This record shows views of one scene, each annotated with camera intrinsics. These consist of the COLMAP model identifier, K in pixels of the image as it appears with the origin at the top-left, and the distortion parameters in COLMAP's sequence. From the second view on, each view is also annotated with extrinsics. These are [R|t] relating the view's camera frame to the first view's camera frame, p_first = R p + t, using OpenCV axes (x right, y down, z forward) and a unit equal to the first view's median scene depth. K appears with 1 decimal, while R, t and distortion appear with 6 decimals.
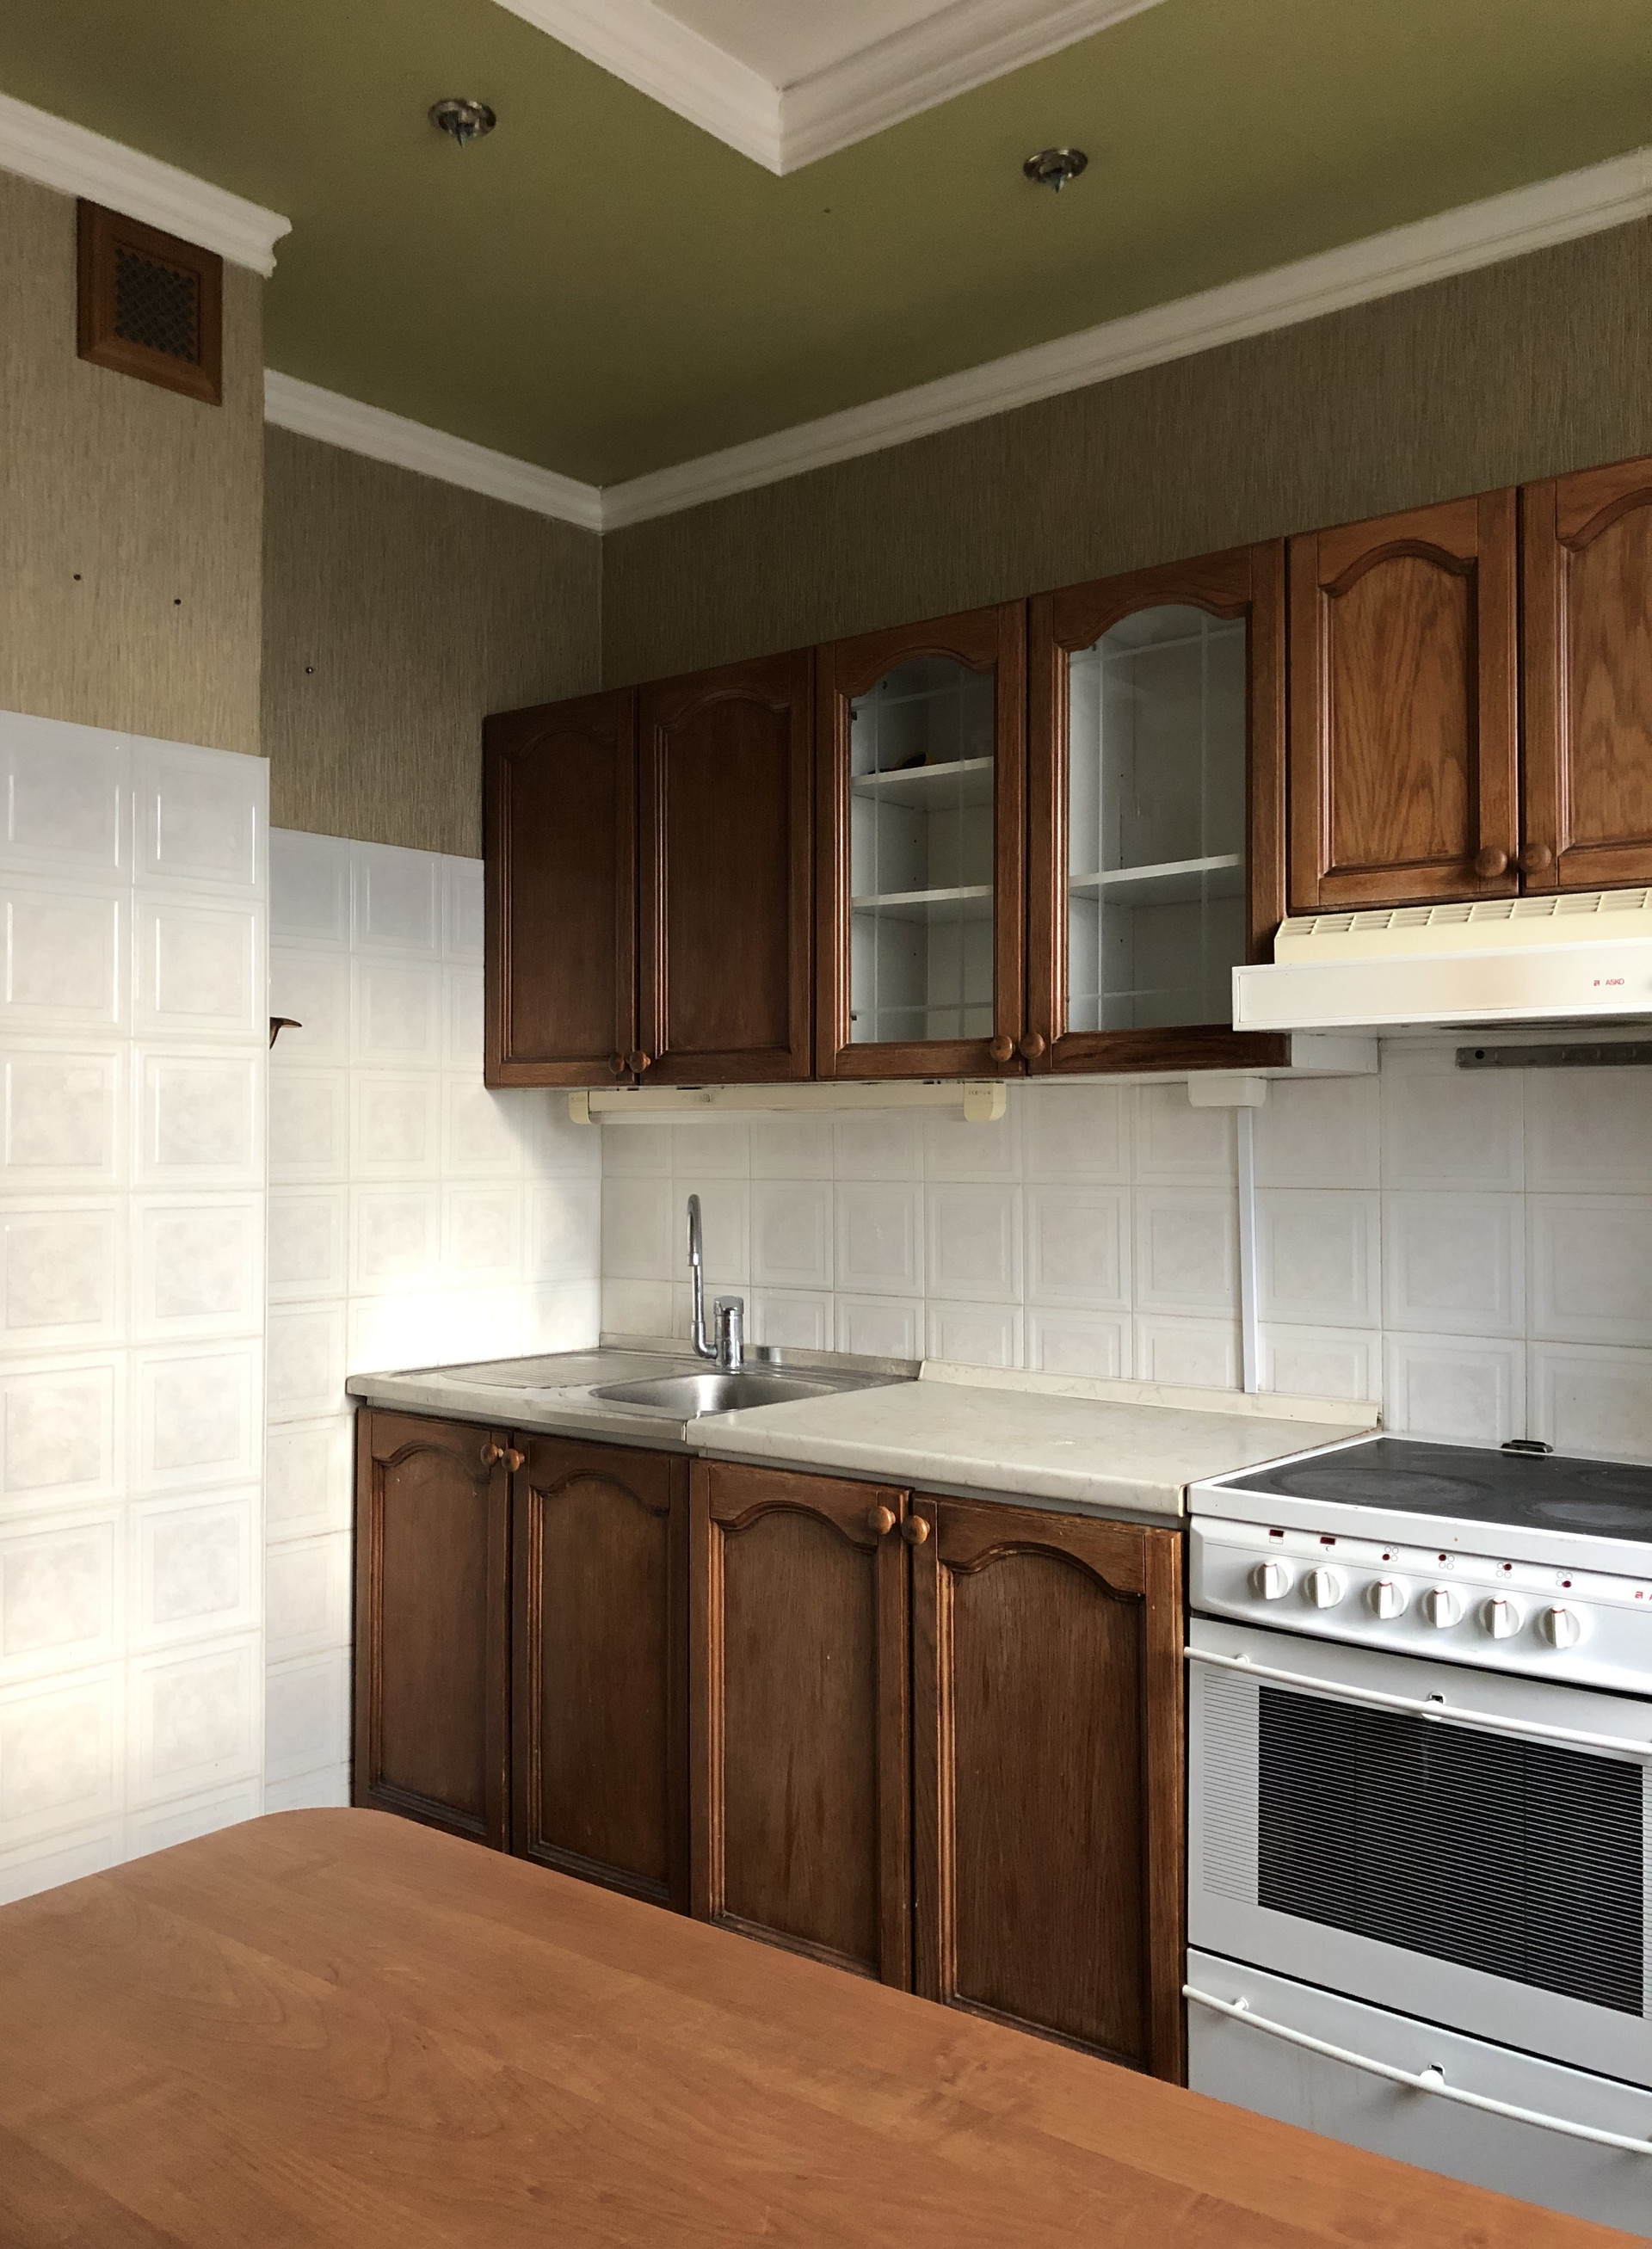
lens RADIAL K [[1818.4, 0, 826.0], [0, 1818.4, 1124.5], [0, 0, 1]] dist [0.001209, -0.142165]
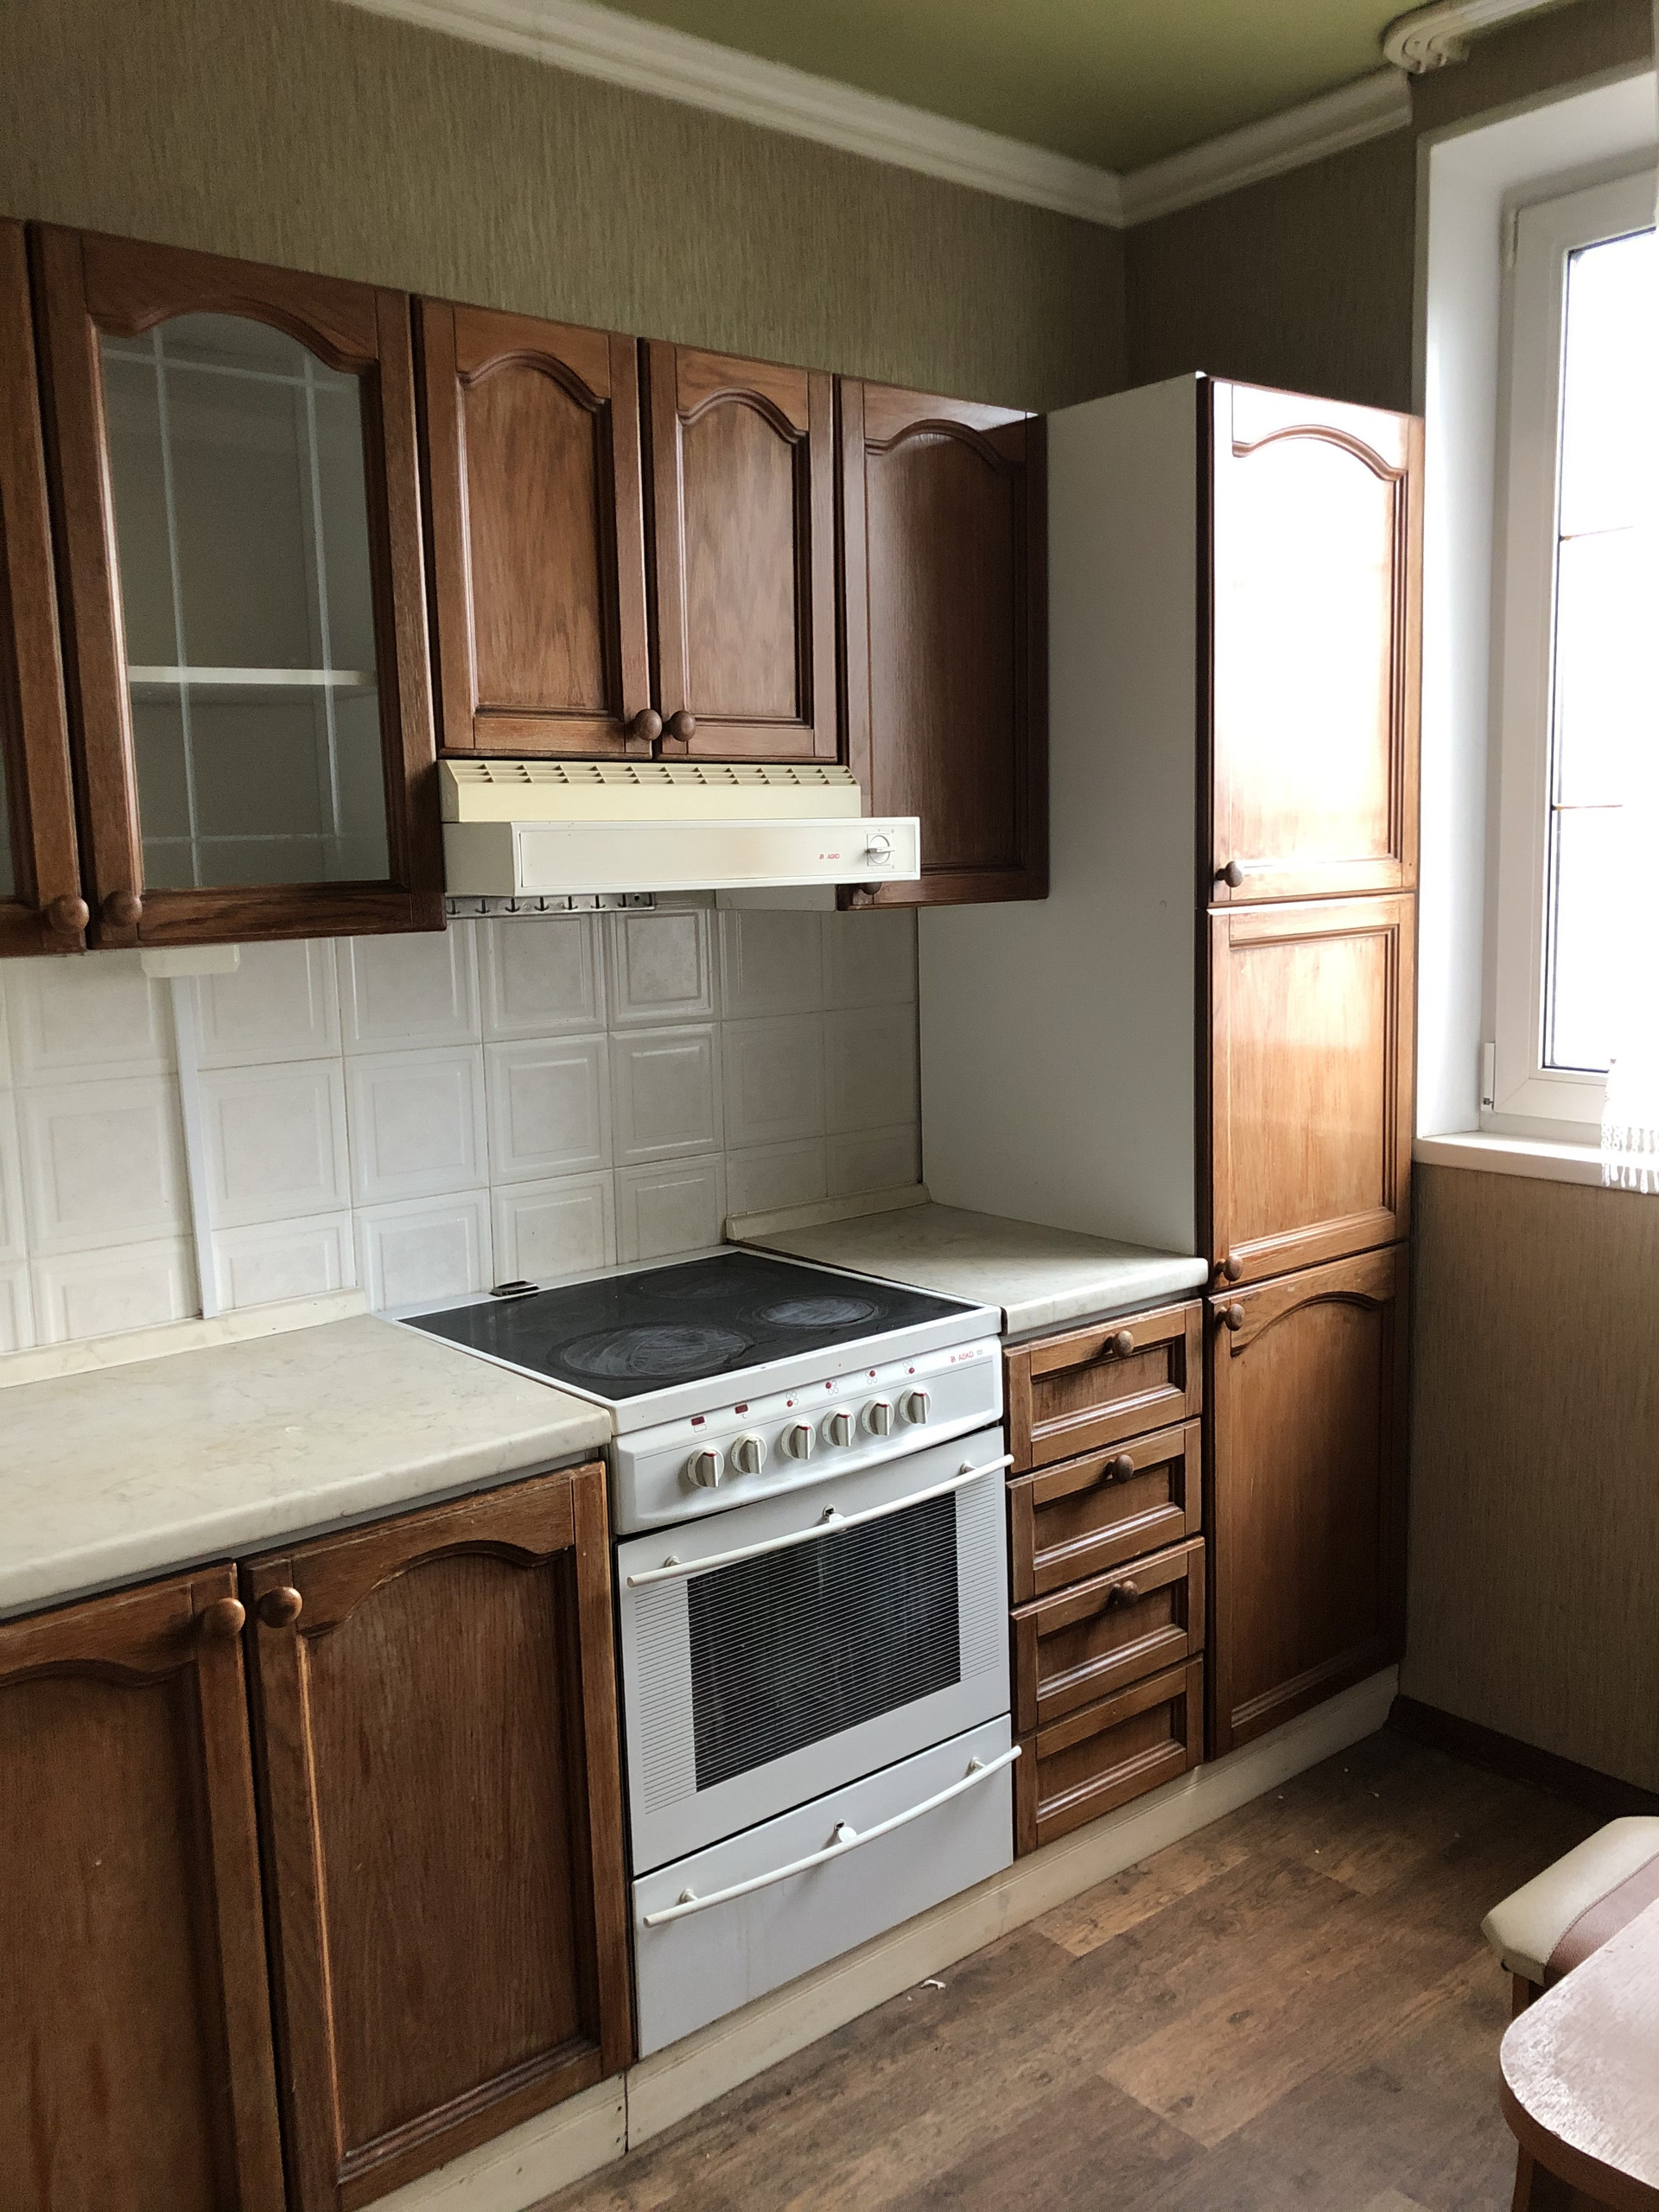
lens RADIAL K [[1793.2, 0, 829.5], [0, 1793.2, 1106.0], [0, 0, 1]] dist [-0.000550, -0.042735]
pose [[0.165056, -0.142834, 0.975887, -0.594783], [0.010738, 0.989660, 0.143034, -0.072482], [-0.986226, -0.013130, 0.164883, 0.698379]]
